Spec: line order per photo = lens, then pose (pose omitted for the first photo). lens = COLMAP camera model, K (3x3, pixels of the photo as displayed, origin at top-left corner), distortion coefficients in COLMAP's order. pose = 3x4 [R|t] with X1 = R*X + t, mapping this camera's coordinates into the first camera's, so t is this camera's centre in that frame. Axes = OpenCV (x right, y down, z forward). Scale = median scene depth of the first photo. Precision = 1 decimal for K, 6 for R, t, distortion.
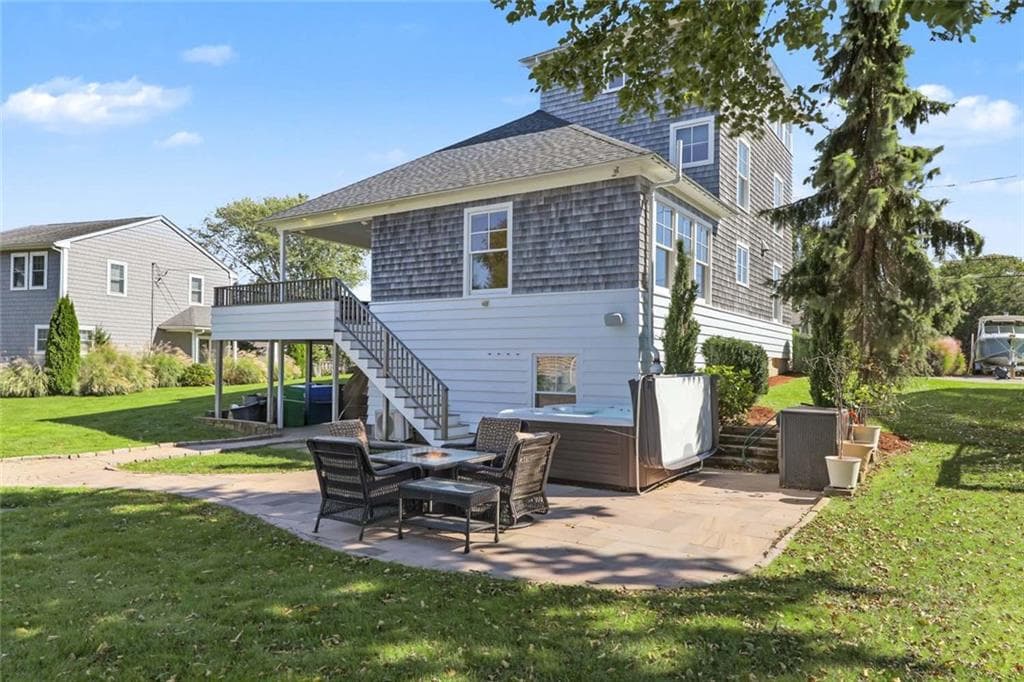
lens RADIAL K [[690.4, 0, 506.7], [0, 690.4, 343.6], [0, 0, 1]] dist [-0.001518, 0.000028]
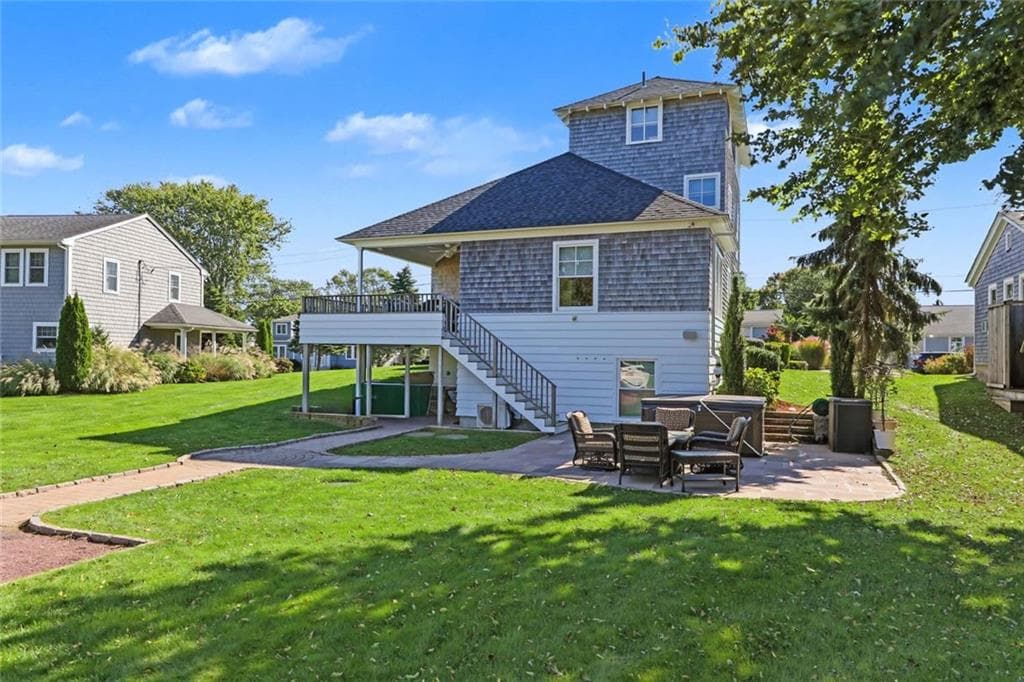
lens RADIAL K [[690.4, 0, 510.7], [0, 690.4, 344.0], [0, 0, 1]] dist [-0.001518, 0.000028]
pose [[0.976860, 0.005919, 0.213799, -0.394972], [-0.008771, 0.999885, 0.012395, -0.024485], [-0.213700, -0.013983, 0.976799, -0.200380]]
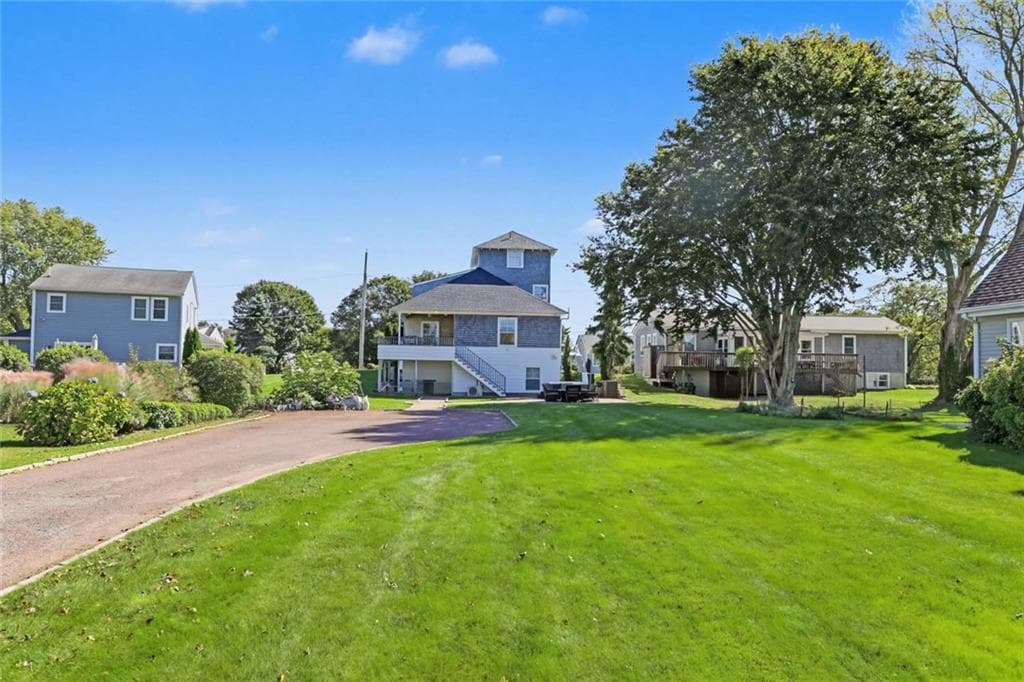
lens RADIAL K [[690.4, 0, 515.3], [0, 690.4, 343.1], [0, 0, 1]] dist [-0.001518, 0.000028]
pose [[0.768616, 0.023395, 0.639283, -1.860534], [-0.024412, 0.999676, -0.007233, -0.063411], [-0.639245, -0.010046, 0.768938, -1.301871]]
